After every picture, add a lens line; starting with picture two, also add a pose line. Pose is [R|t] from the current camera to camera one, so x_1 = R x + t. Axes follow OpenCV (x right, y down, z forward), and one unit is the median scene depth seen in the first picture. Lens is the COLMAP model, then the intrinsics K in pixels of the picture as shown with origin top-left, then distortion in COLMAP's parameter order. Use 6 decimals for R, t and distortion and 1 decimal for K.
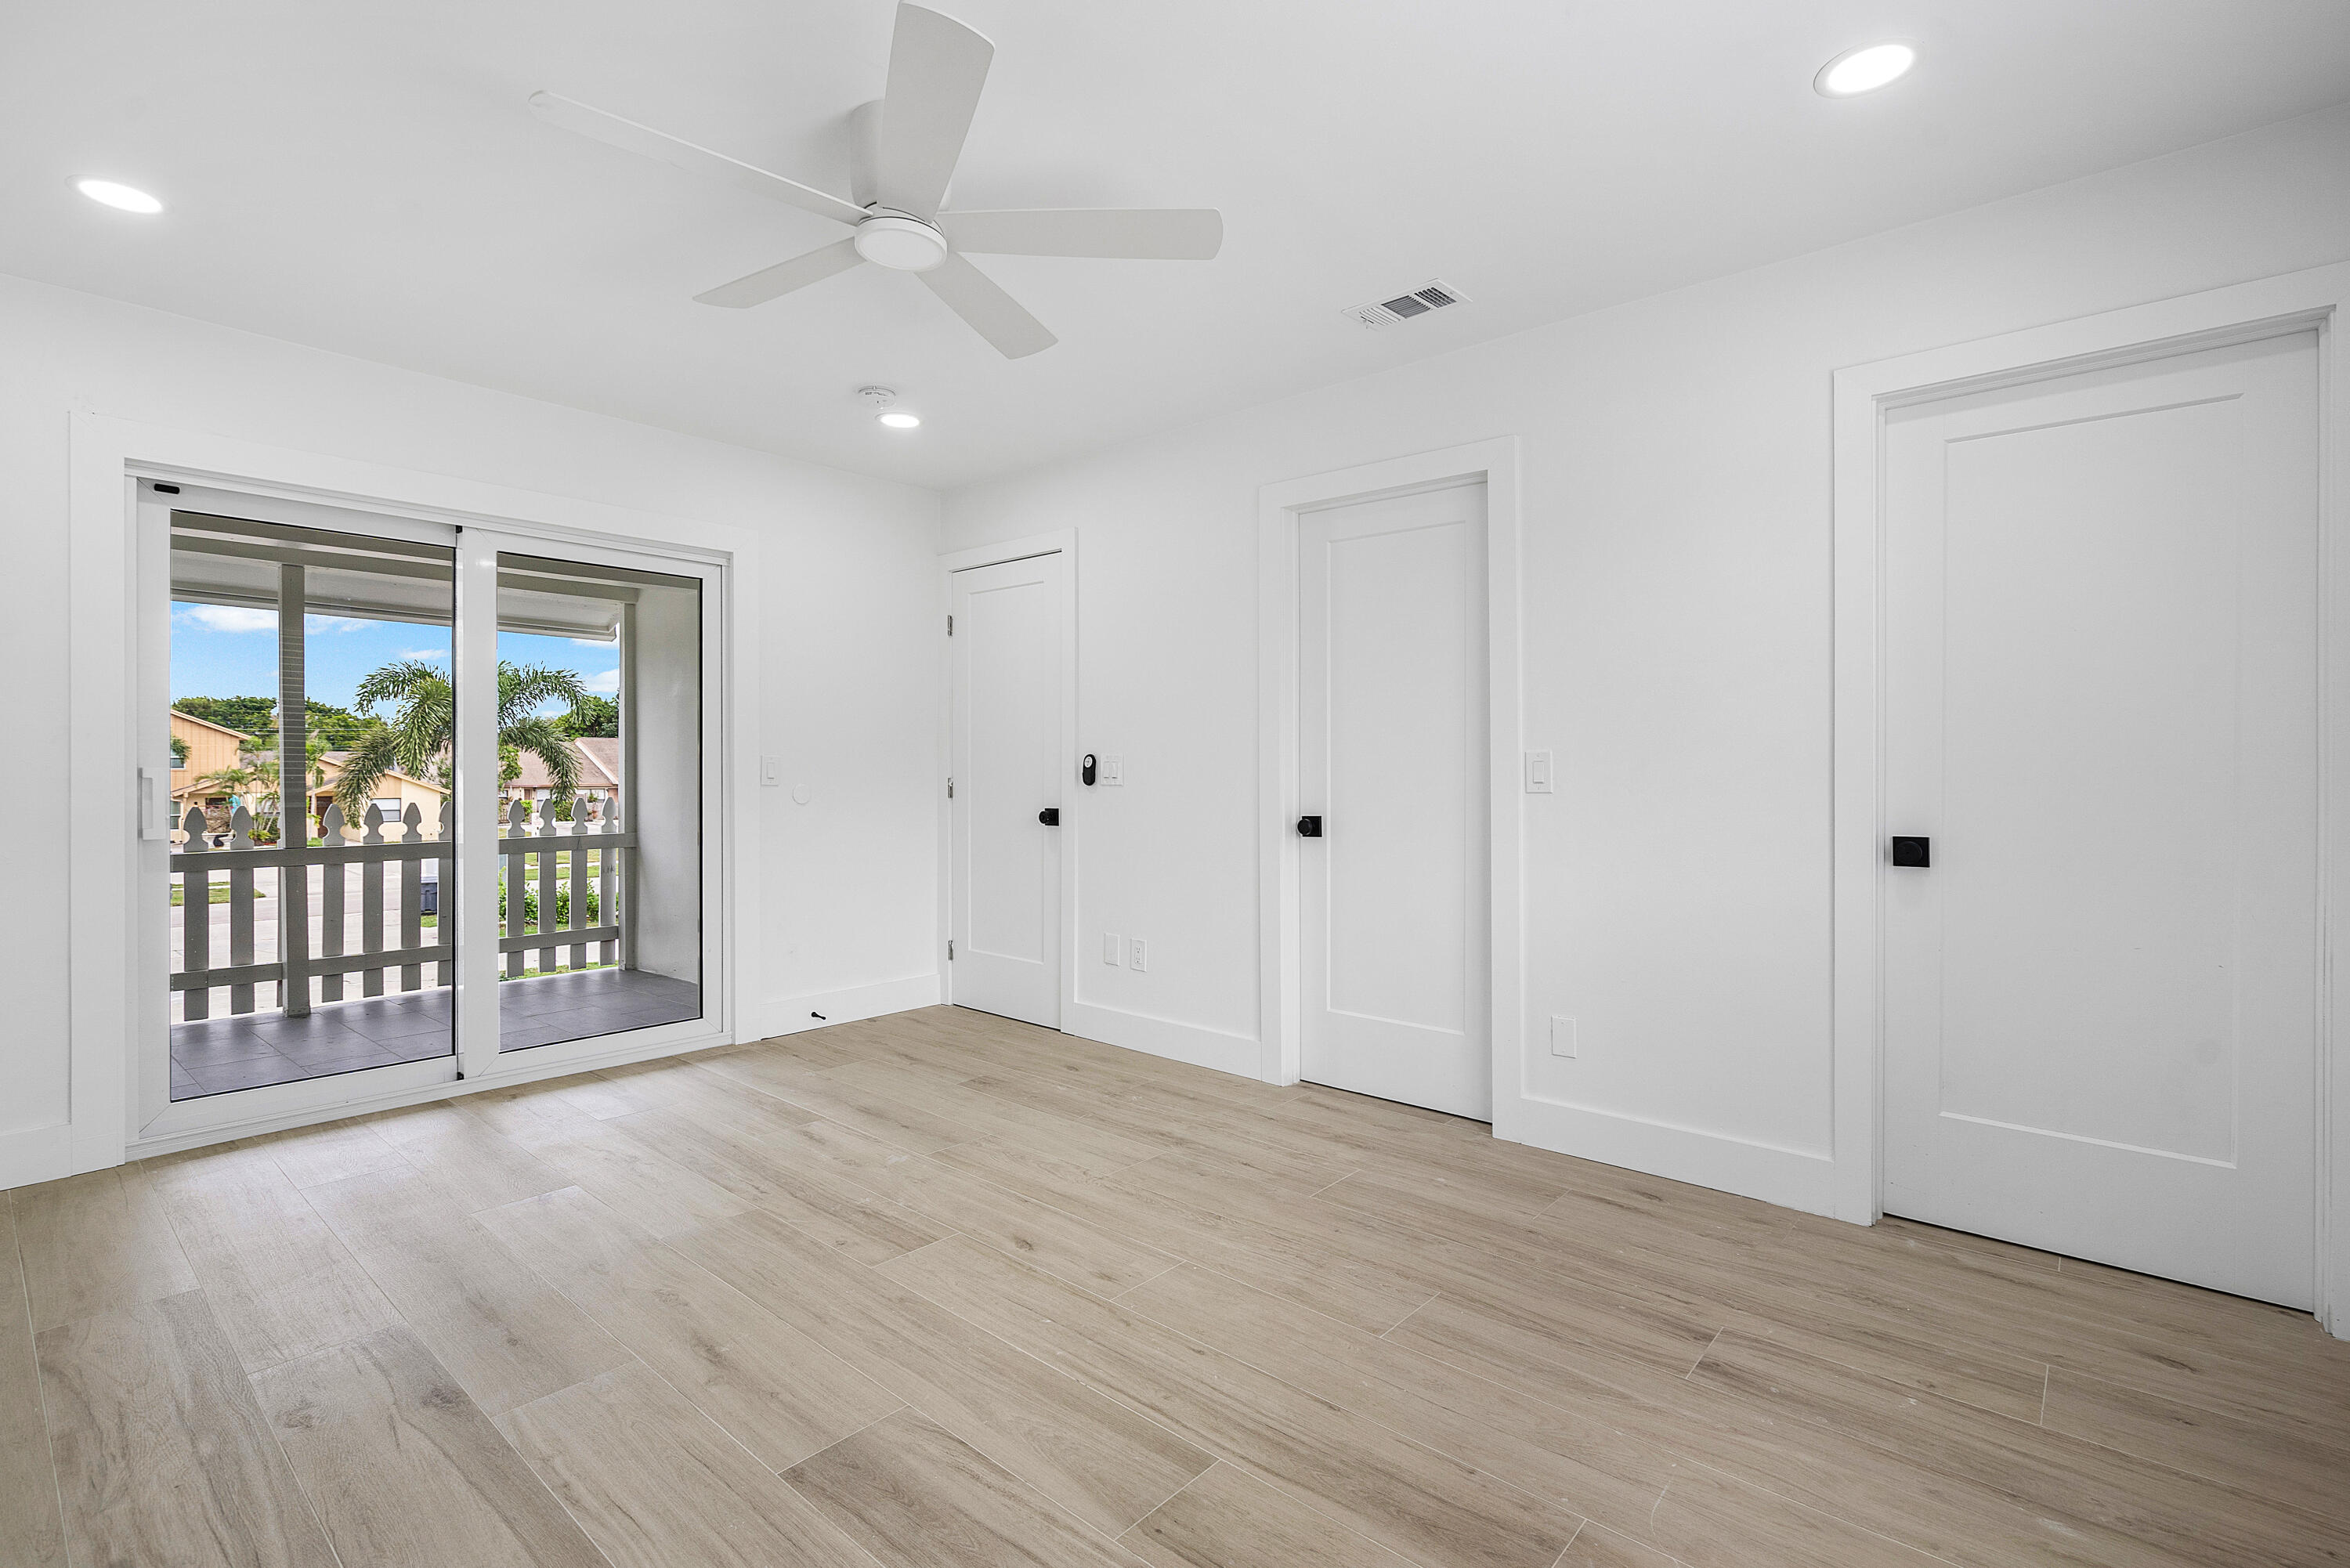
lens RADIAL K [[1086.9, 0, 1179.9], [0, 1086.9, 754.2], [0, 0, 1]] dist [0.002674, 0.000153]
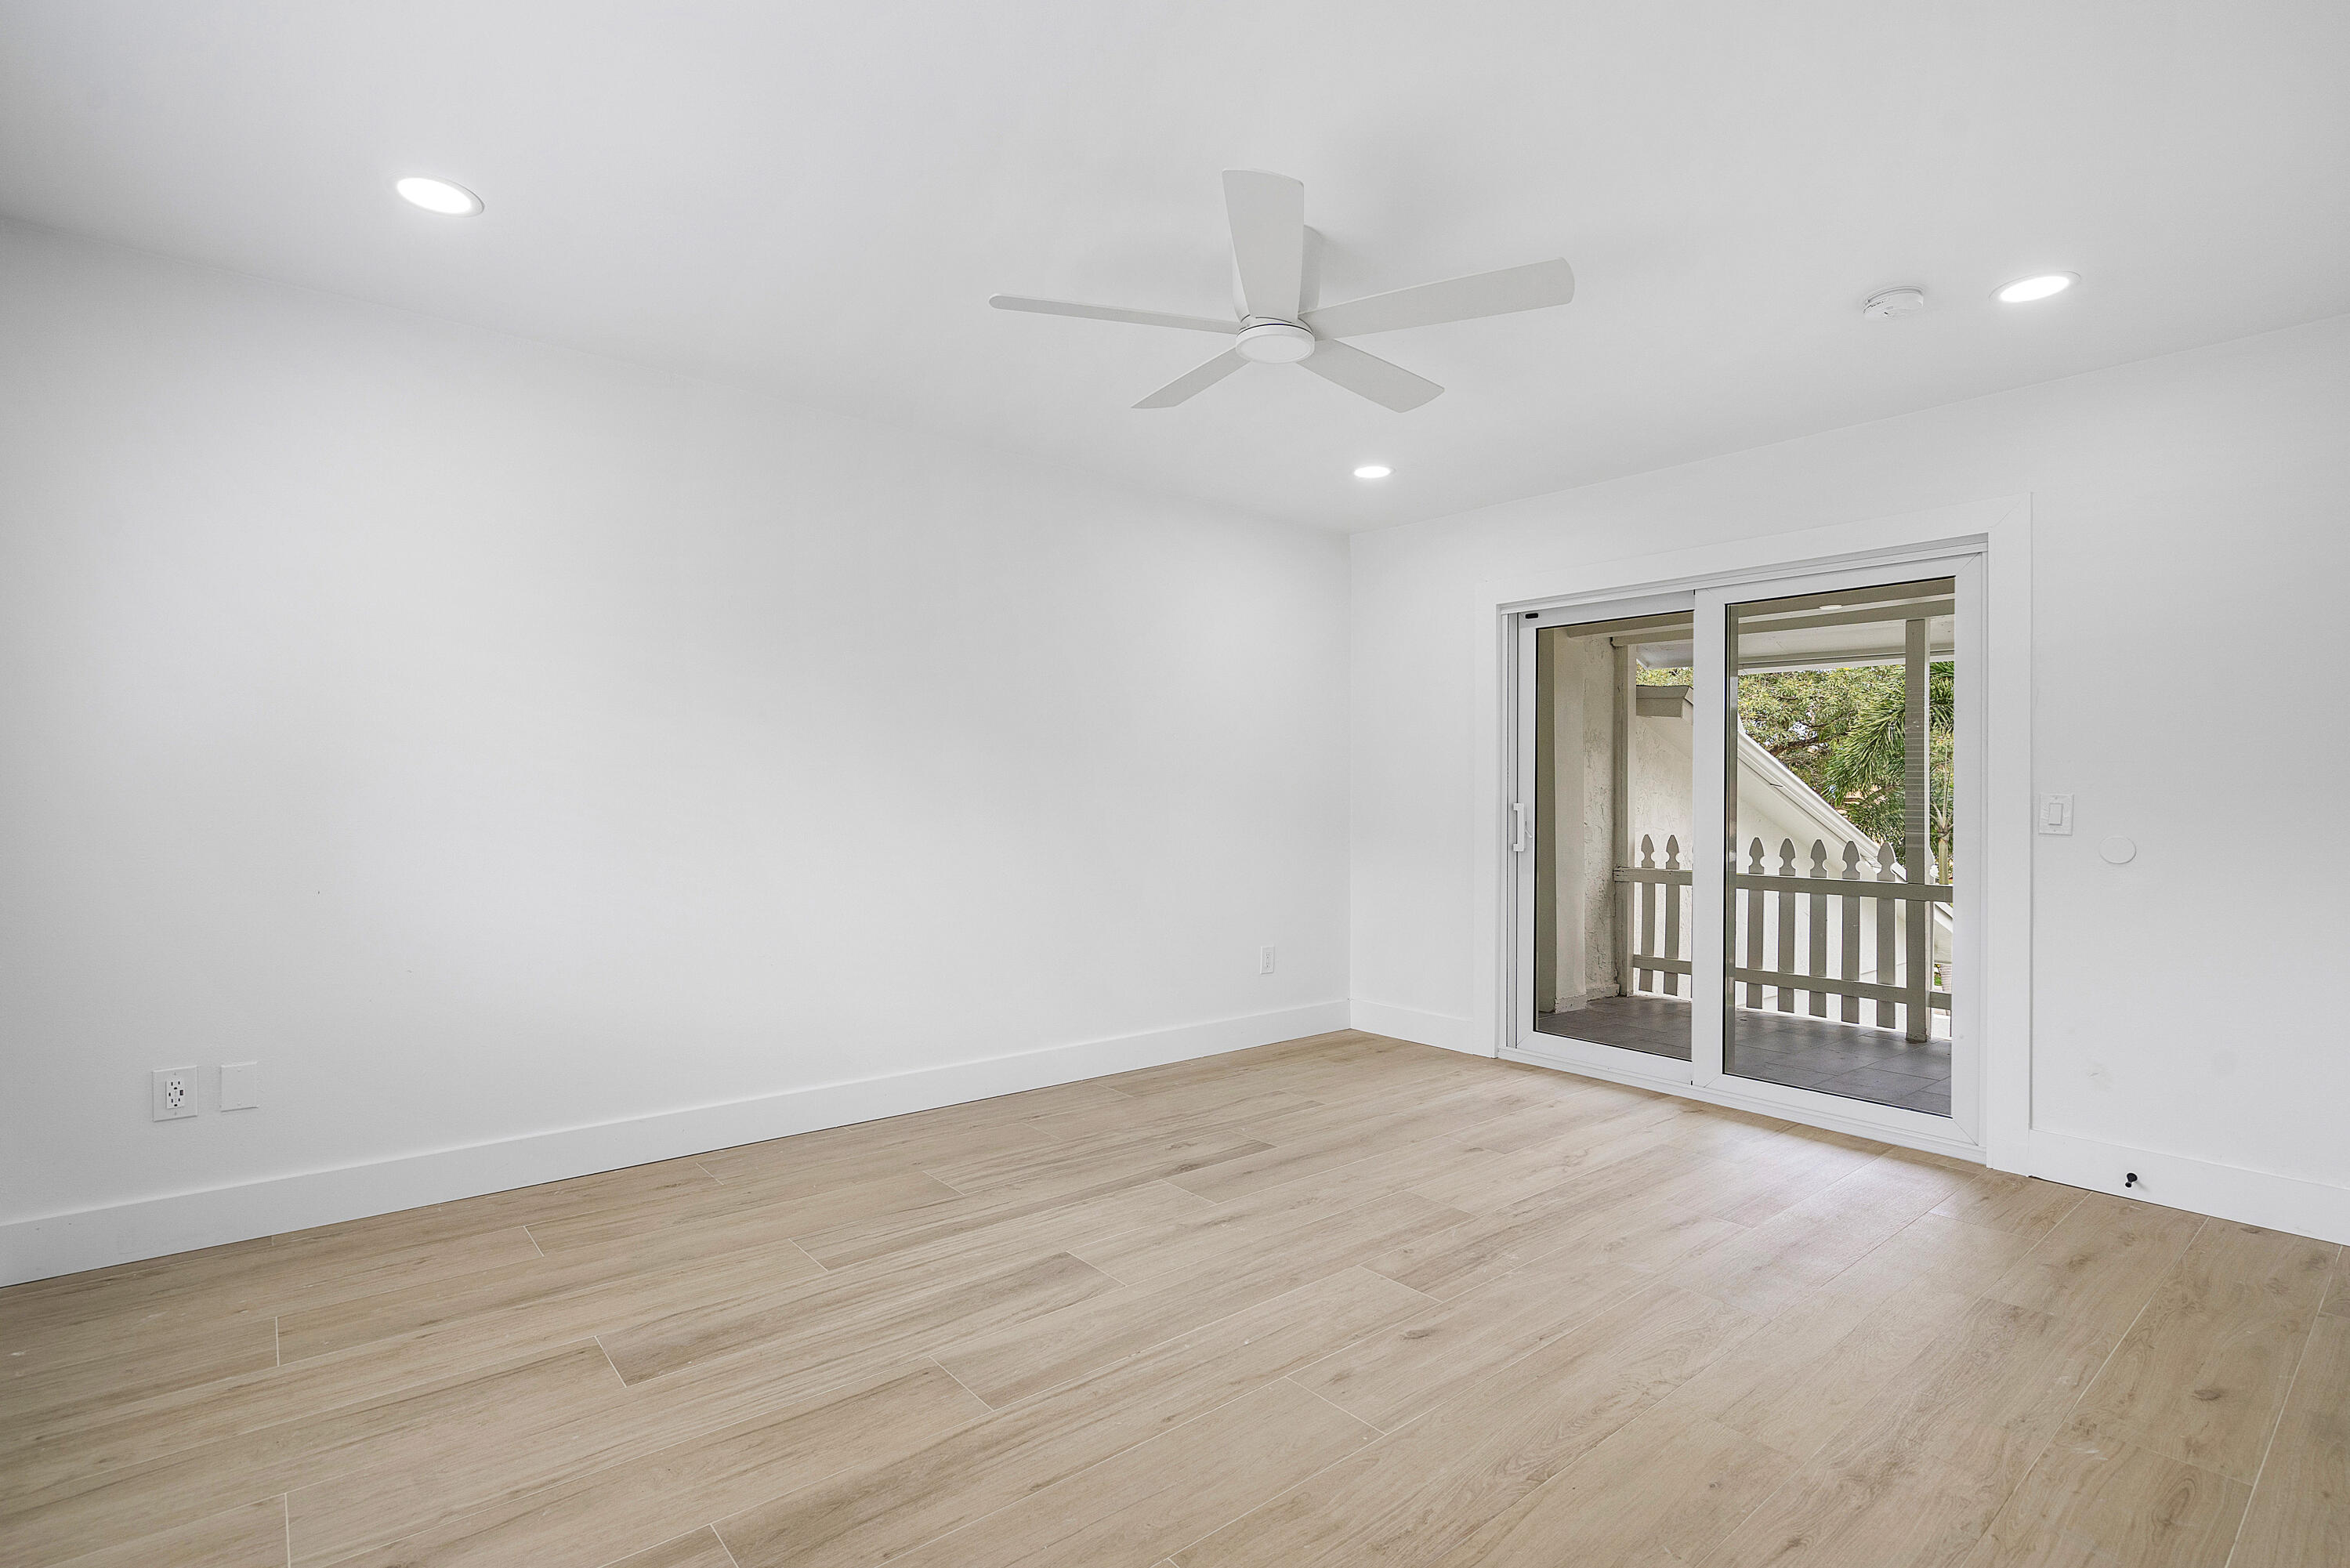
lens RADIAL K [[1079.0, 0, 1147.3], [0, 1079.0, 785.8], [0, 0, 1]] dist [0.001101, 0.000110]
pose [[-0.159649, -0.014062, -0.987074, 0.679462], [-0.000195, 0.999899, -0.014213, 0.010310], [0.987174, -0.002076, -0.159635, 0.808416]]
